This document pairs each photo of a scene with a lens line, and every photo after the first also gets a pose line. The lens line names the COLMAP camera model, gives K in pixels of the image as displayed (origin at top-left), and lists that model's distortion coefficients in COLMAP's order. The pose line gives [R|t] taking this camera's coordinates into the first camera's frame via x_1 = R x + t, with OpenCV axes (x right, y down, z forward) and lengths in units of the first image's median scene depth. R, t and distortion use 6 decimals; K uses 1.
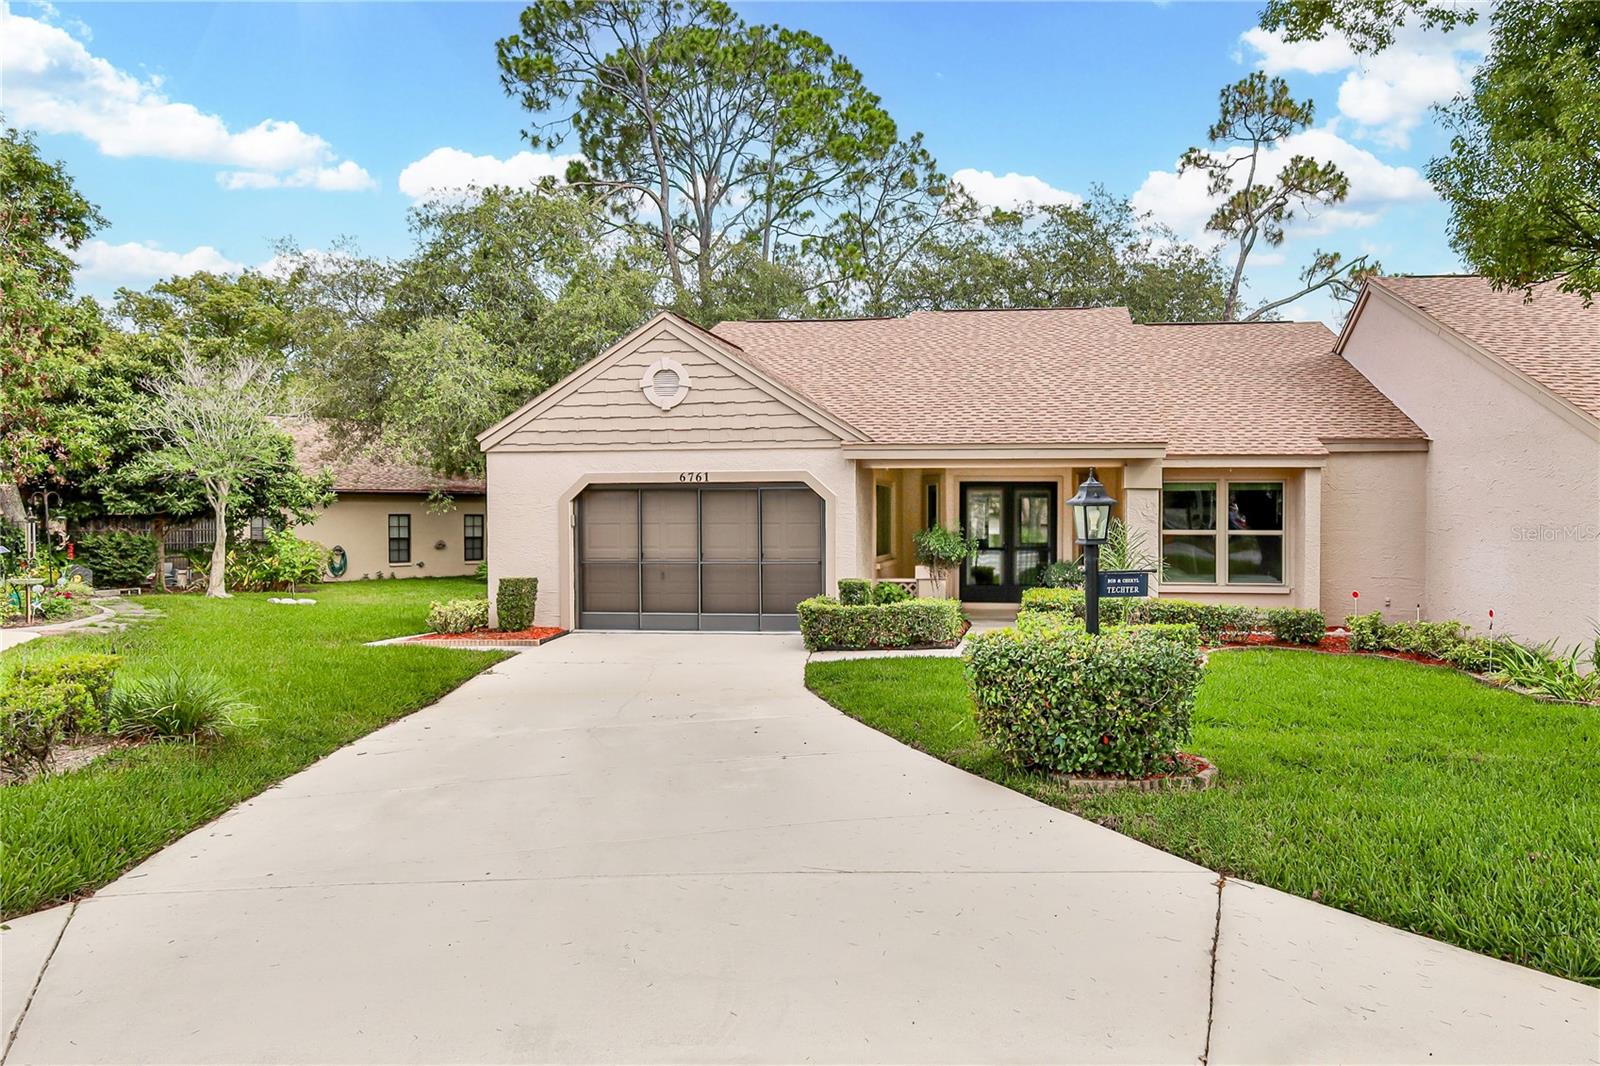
lens RADIAL K [[1005.1, 0, 943.8], [0, 1005.1, 530.5], [0, 0, 1]] dist [-0.026942, 0.000611]
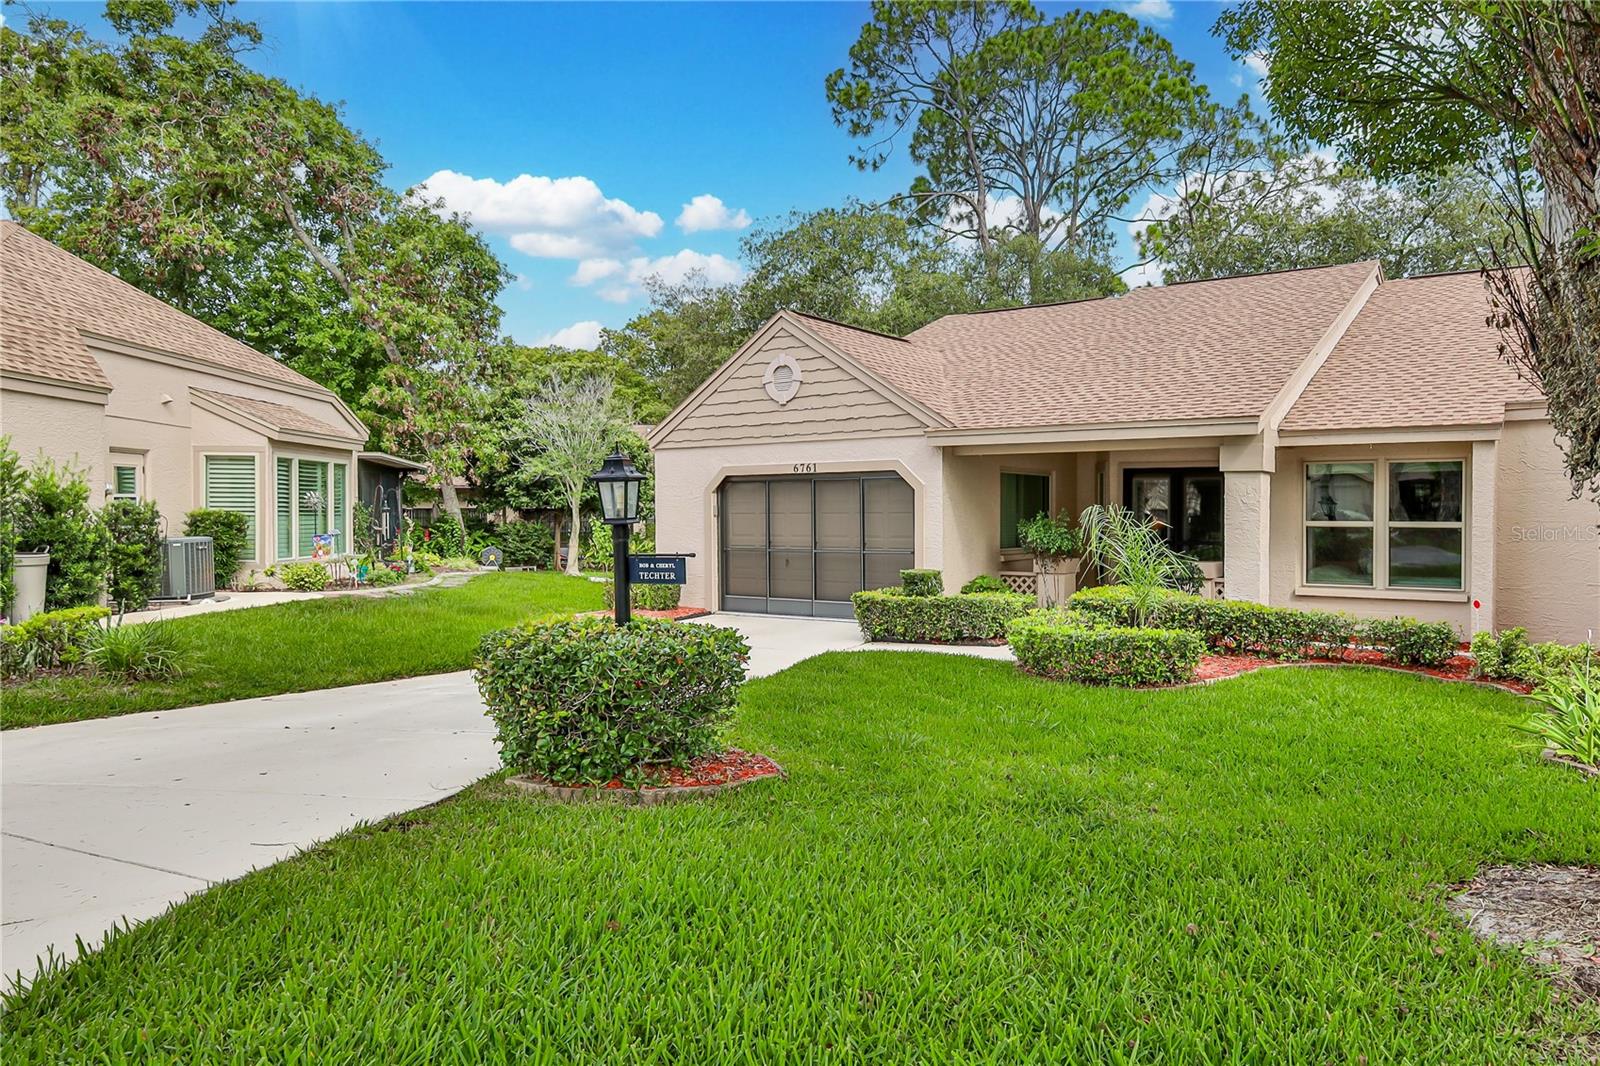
lens RADIAL K [[1005.1, 0, 943.8], [0, 1005.1, 530.5], [0, 0, 1]] dist [-0.026942, 0.000611]
pose [[0.904209, 0.007270, -0.427028, 0.314654], [-0.005783, 0.999972, 0.004779, 0.005259], [0.427050, -0.001852, 0.904226, 0.121705]]
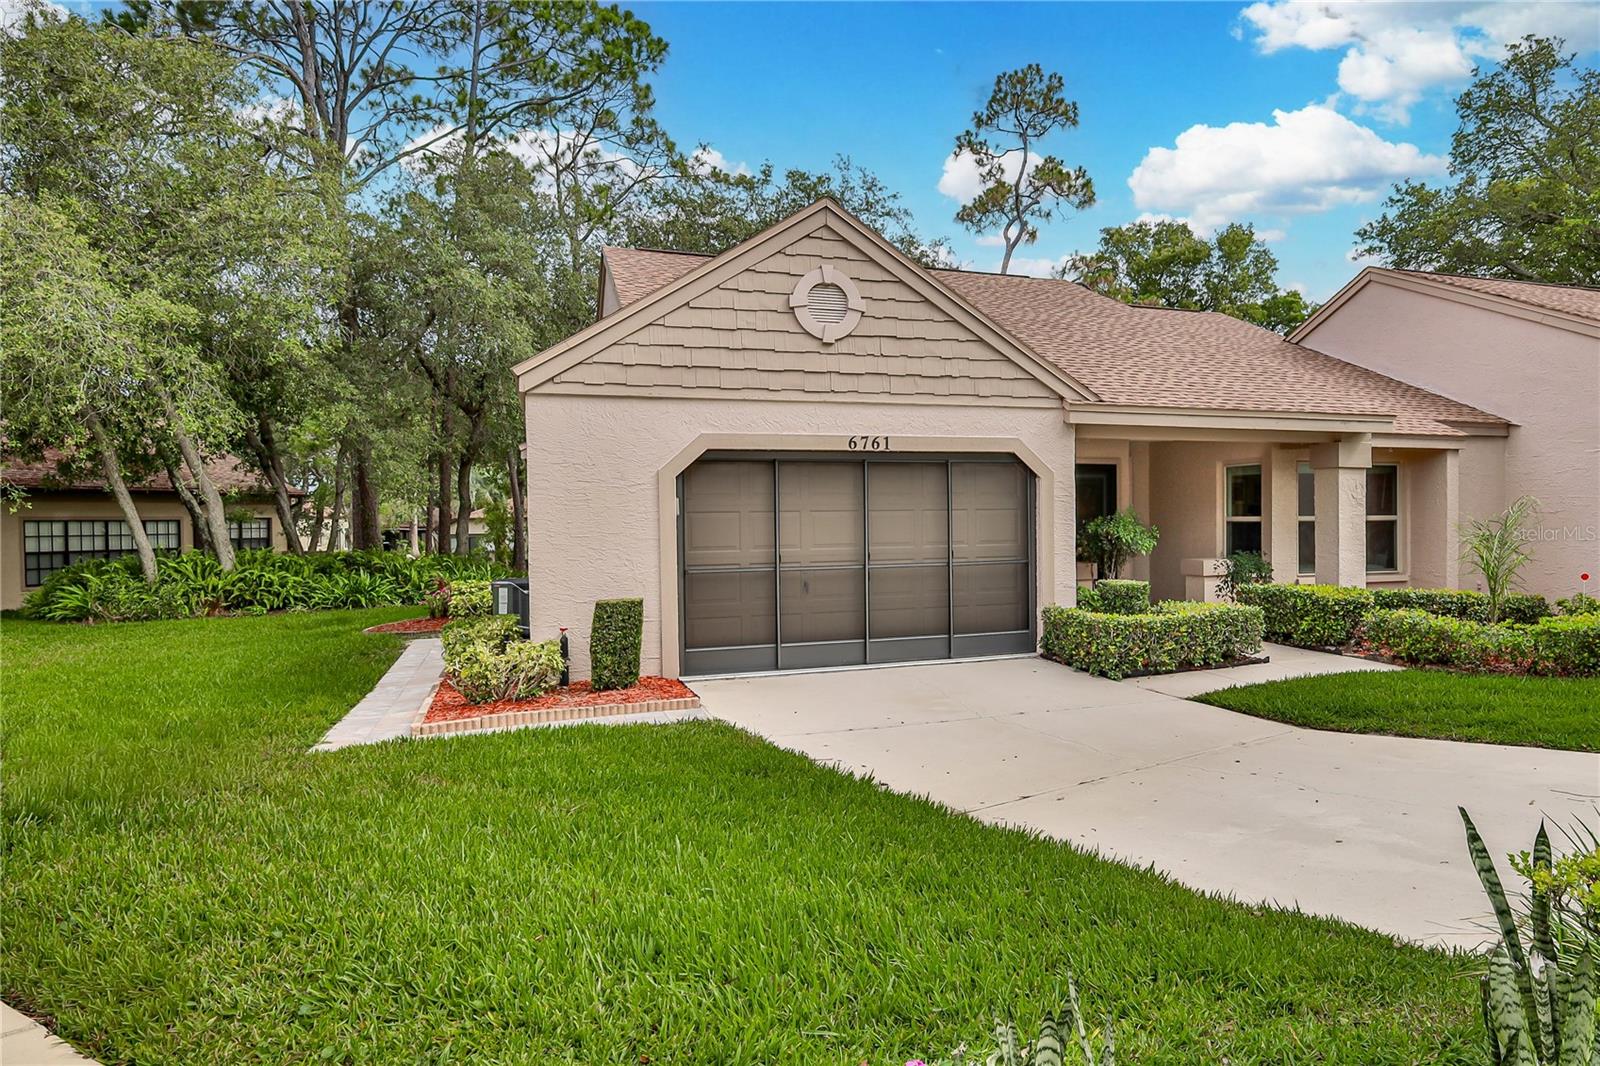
lens RADIAL K [[1005.1, 0, 943.8], [0, 1005.1, 530.5], [0, 0, 1]] dist [-0.026942, 0.000611]
pose [[0.885288, -0.016175, 0.464762, -0.511993], [0.018575, 0.999827, -0.000584, 0.008145], [-0.464672, 0.009150, 0.885436, 0.354678]]
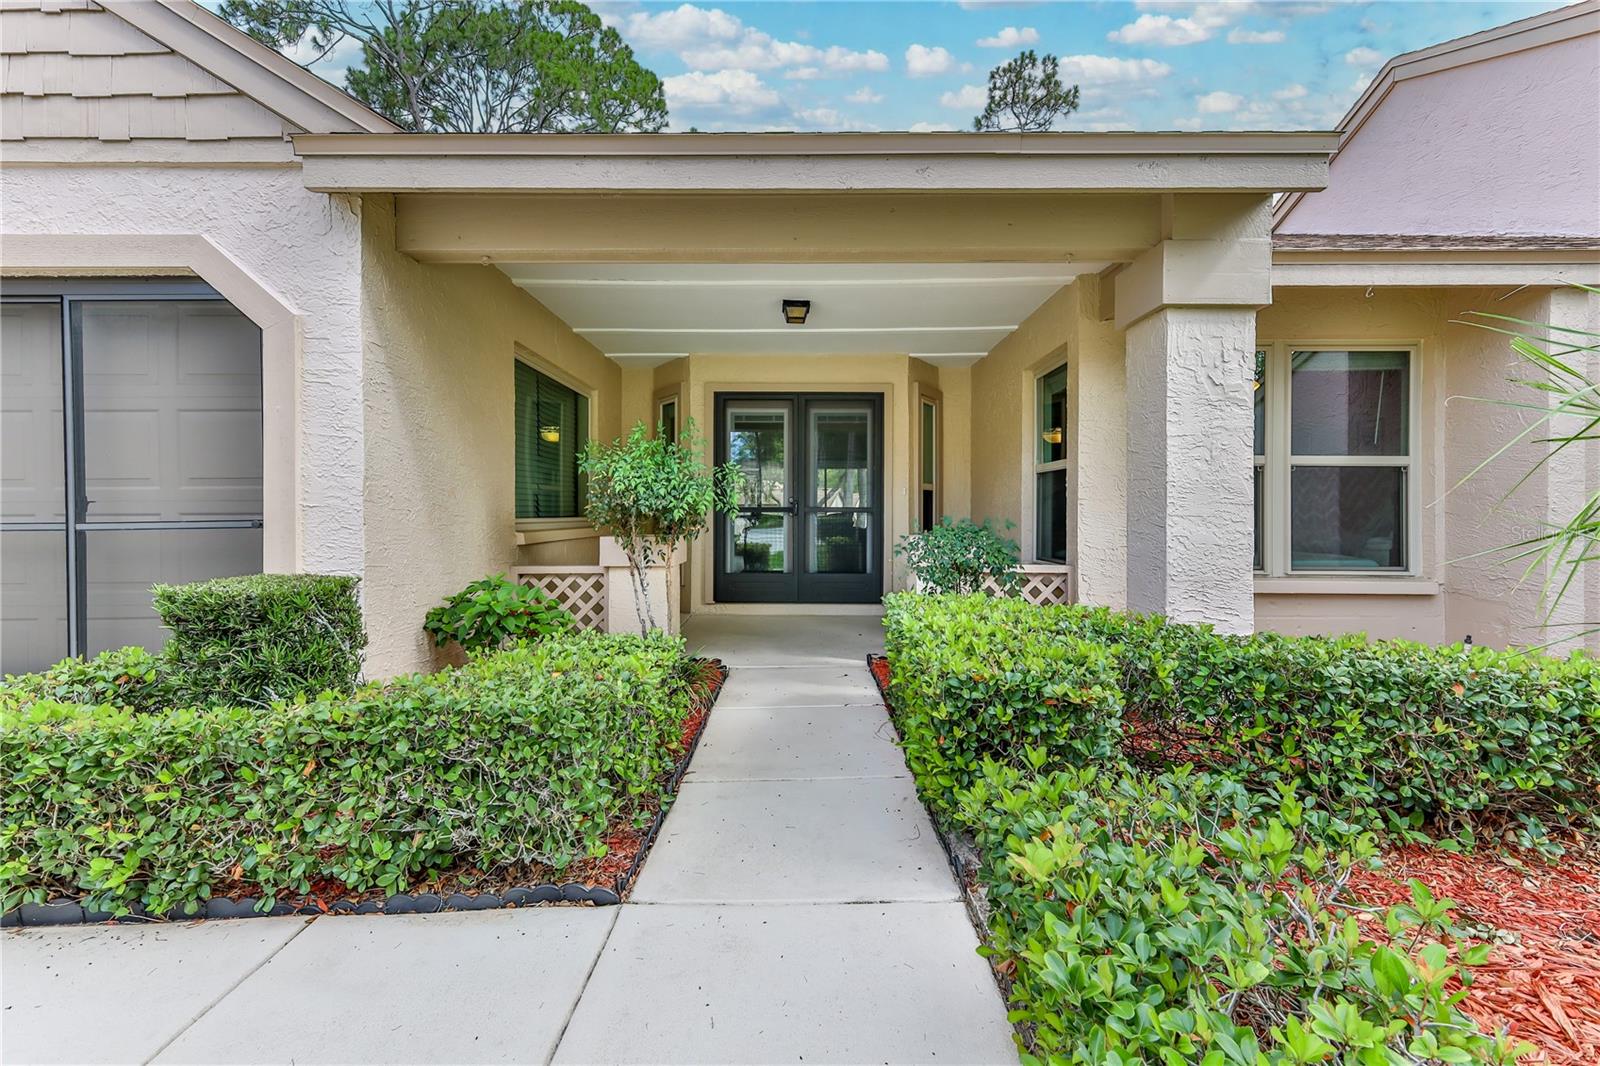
lens RADIAL K [[681.5, 0, 800.0], [0, 681.5, 533.0], [0, 0, 1]] dist [-0.018091, 0.000019]
pose [[0.994598, -0.004166, 0.103719, 0.029471], [0.002625, 0.999884, 0.014994, 0.031210], [-0.103769, -0.014640, 0.994494, 0.739598]]
